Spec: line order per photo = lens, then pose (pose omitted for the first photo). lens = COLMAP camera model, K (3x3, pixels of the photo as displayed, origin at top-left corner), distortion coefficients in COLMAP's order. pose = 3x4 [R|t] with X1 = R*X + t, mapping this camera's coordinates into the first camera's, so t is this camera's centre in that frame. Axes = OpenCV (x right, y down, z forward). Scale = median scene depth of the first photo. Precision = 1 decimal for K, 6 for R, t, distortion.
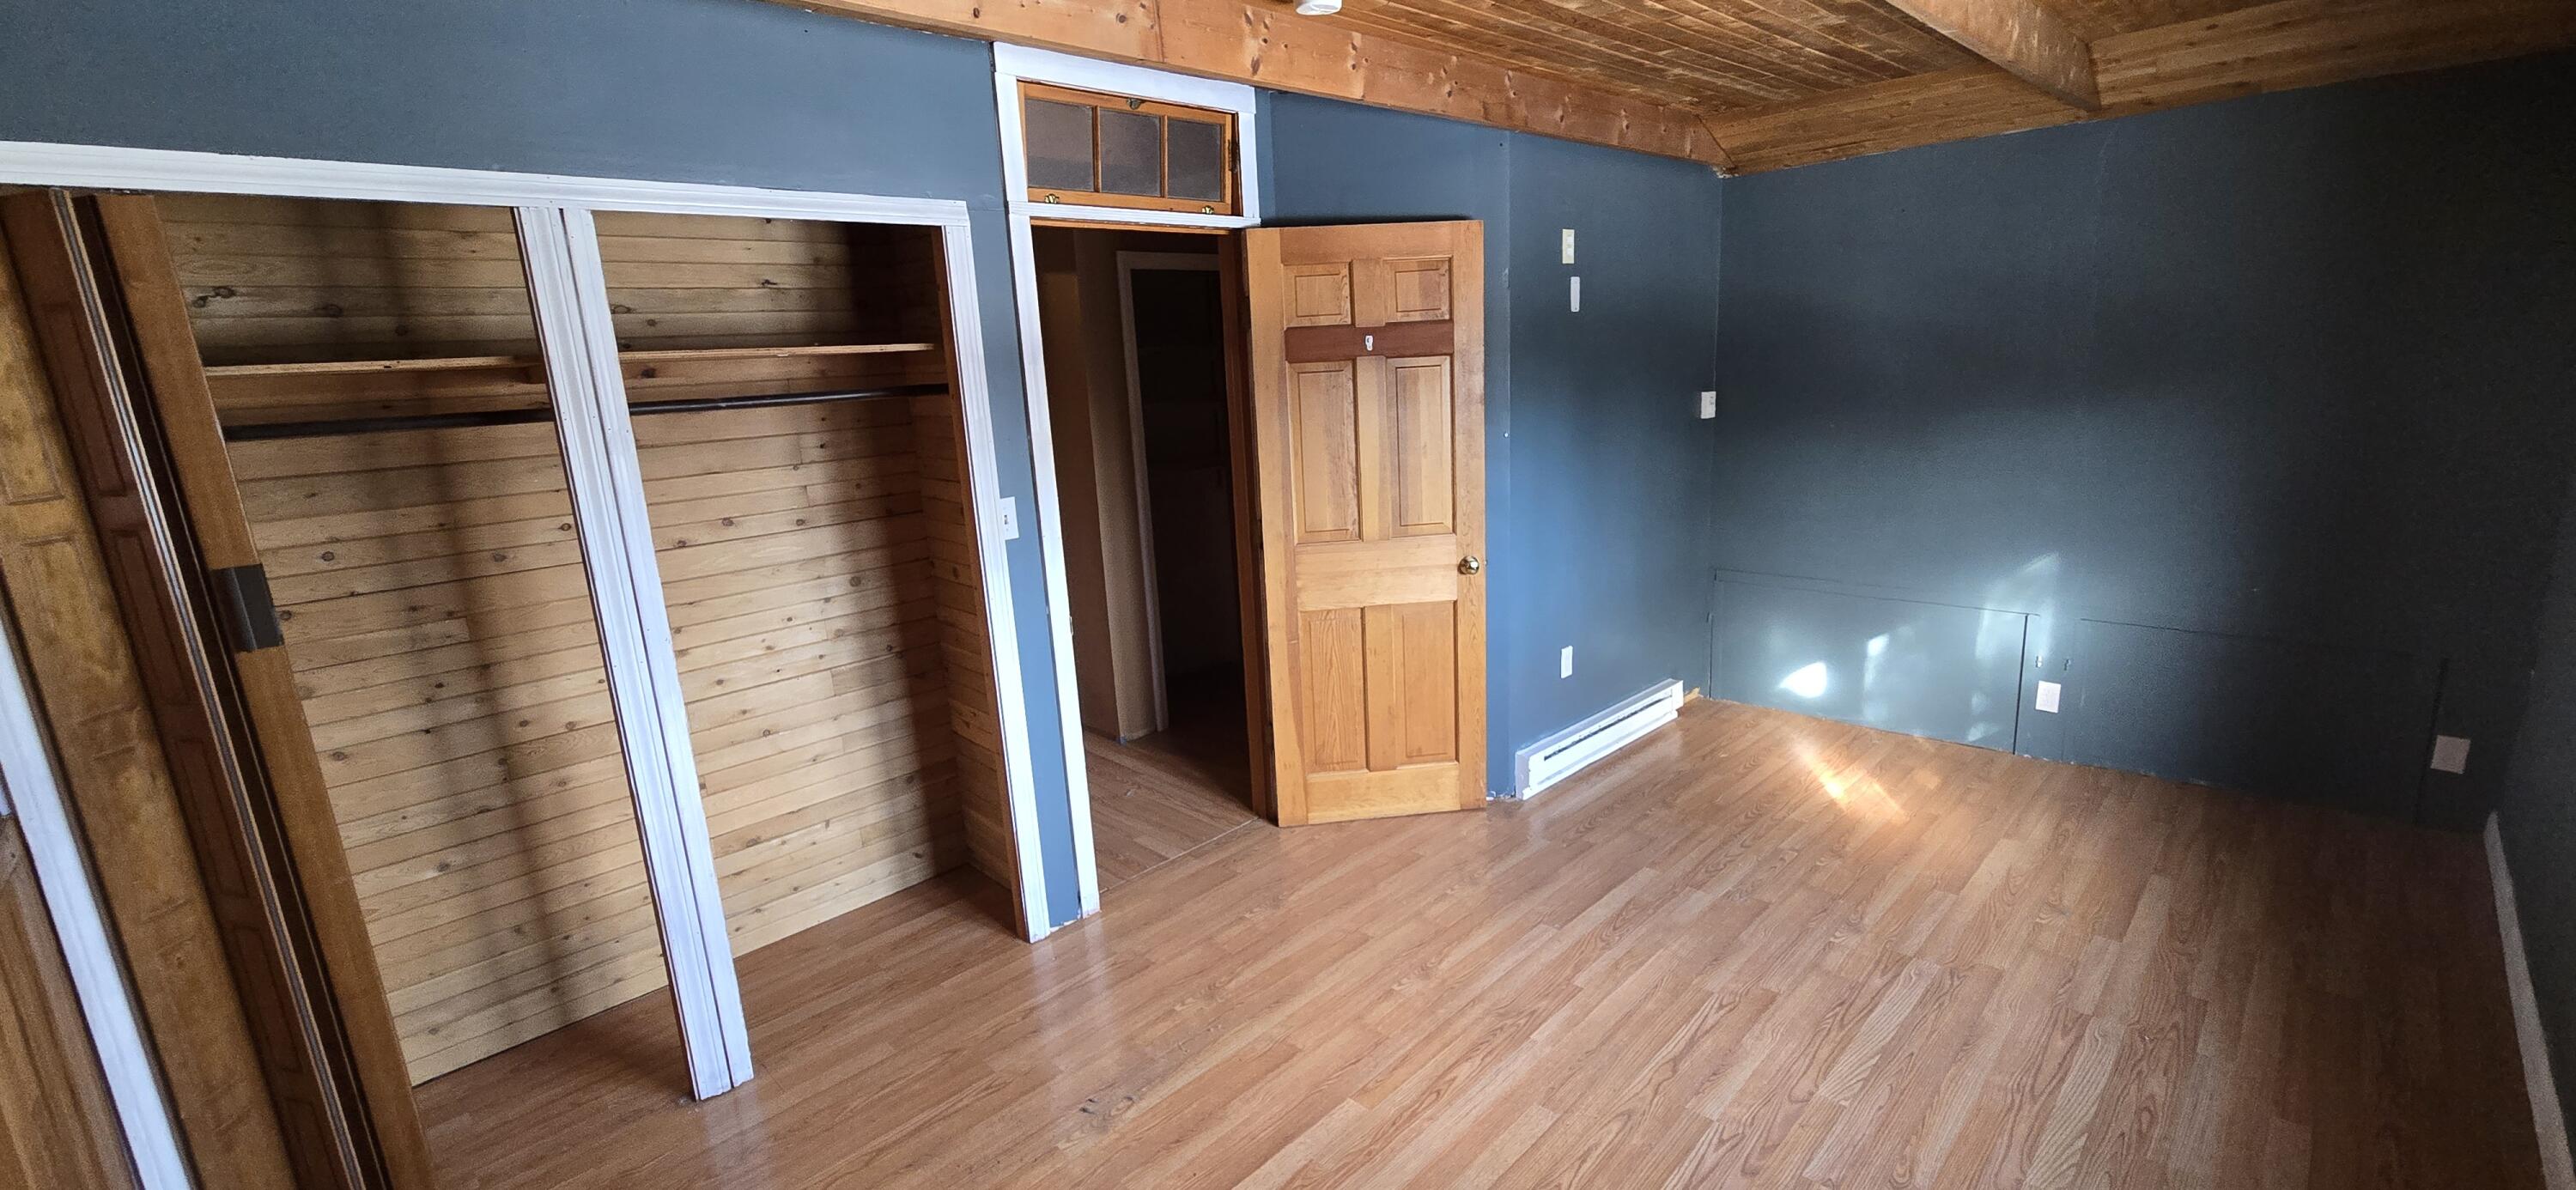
lens RADIAL K [[1057.8, 0, 1296.6], [0, 1057.8, 591.4], [0, 0, 1]] dist [-0.006616, 0.000478]
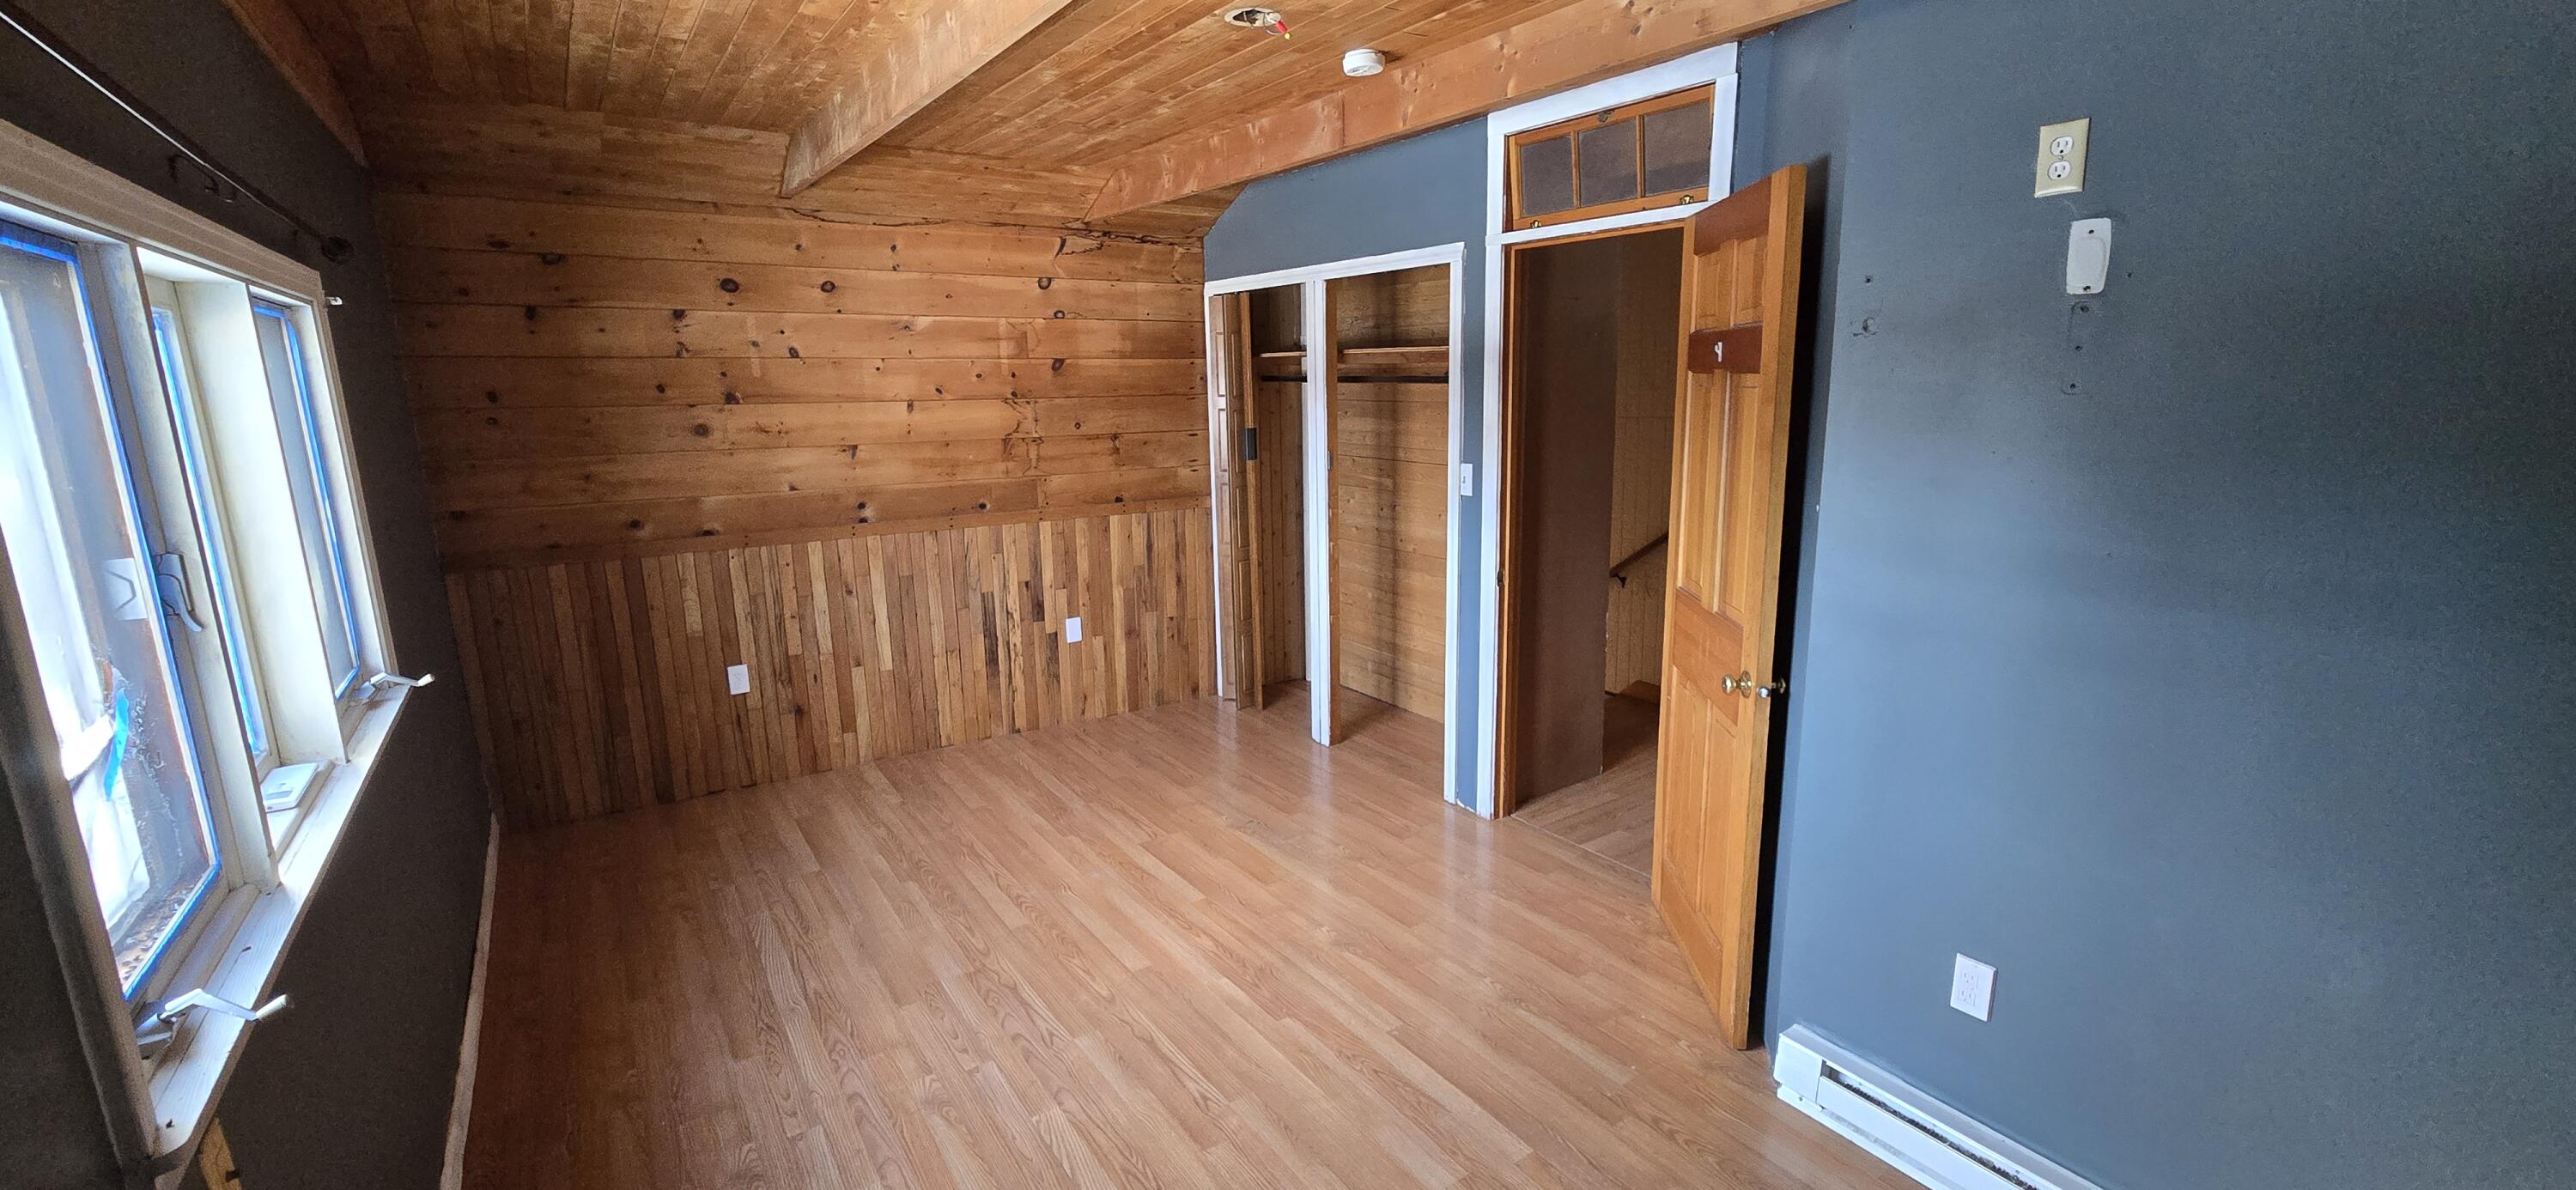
lens RADIAL K [[1057.8, 0, 1299.7], [0, 1057.8, 591.8], [0, 0, 1]] dist [-0.006616, 0.000478]
pose [[-0.179946, 0.248820, -0.951687, 1.117052], [-0.196063, 0.938995, 0.282574, -0.285825], [0.963939, 0.237438, -0.120184, 1.053208]]
